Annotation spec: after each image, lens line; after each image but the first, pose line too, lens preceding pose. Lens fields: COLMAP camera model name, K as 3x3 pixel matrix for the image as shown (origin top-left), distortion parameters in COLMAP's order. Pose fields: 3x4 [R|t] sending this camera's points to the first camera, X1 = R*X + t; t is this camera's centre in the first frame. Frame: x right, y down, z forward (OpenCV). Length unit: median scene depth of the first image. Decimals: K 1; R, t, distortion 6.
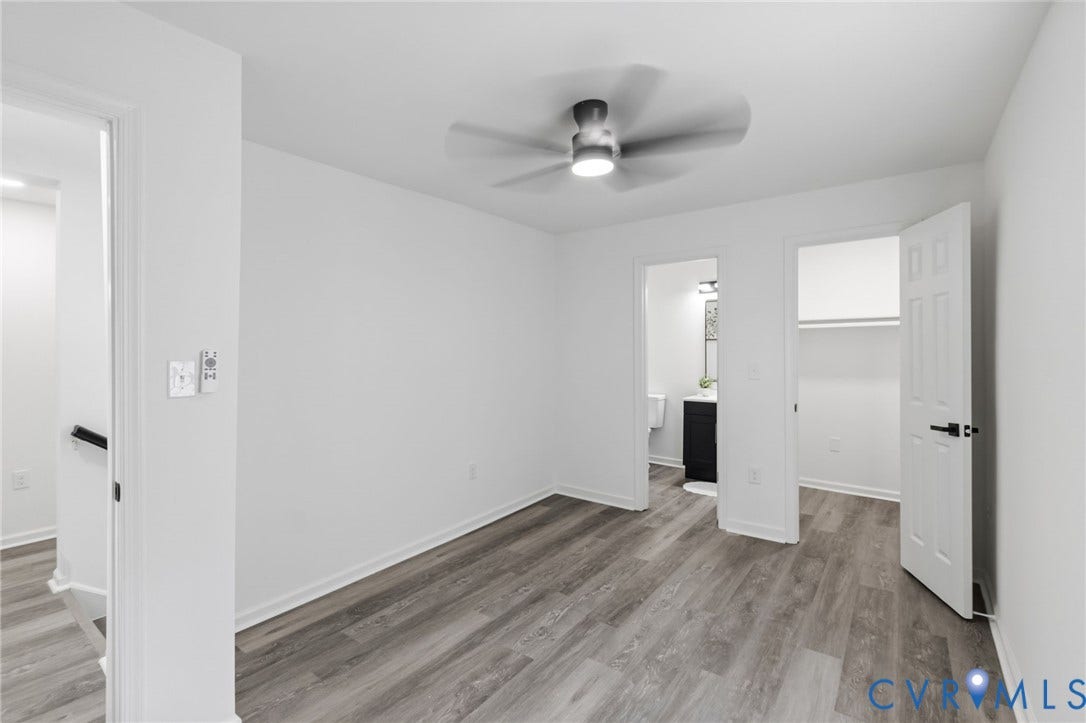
lens RADIAL K [[482.9, 0, 548.1], [0, 482.9, 355.9], [0, 0, 1]] dist [-0.004847, -0.000724]
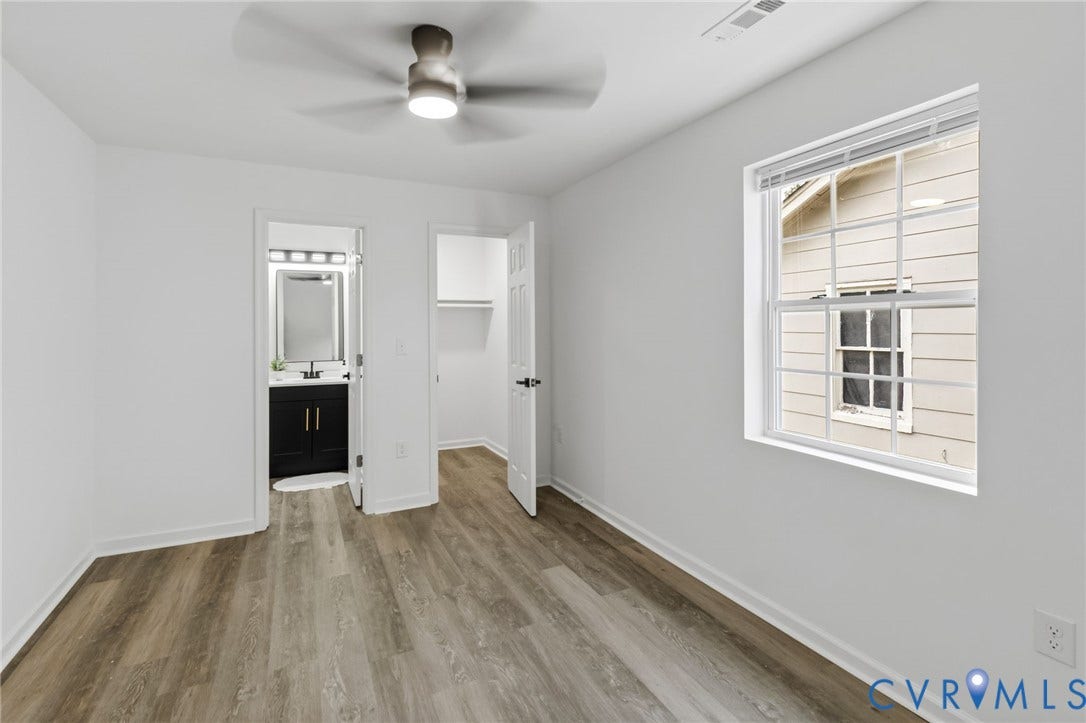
lens RADIAL K [[482.9, 0, 529.5], [0, 482.9, 337.6], [0, 0, 1]] dist [-0.004847, -0.000724]
pose [[0.478514, -0.018818, 0.877878, -0.391376], [0.017950, 0.999771, 0.011647, 0.005007], [-0.877896, 0.010185, 0.478743, 0.320911]]
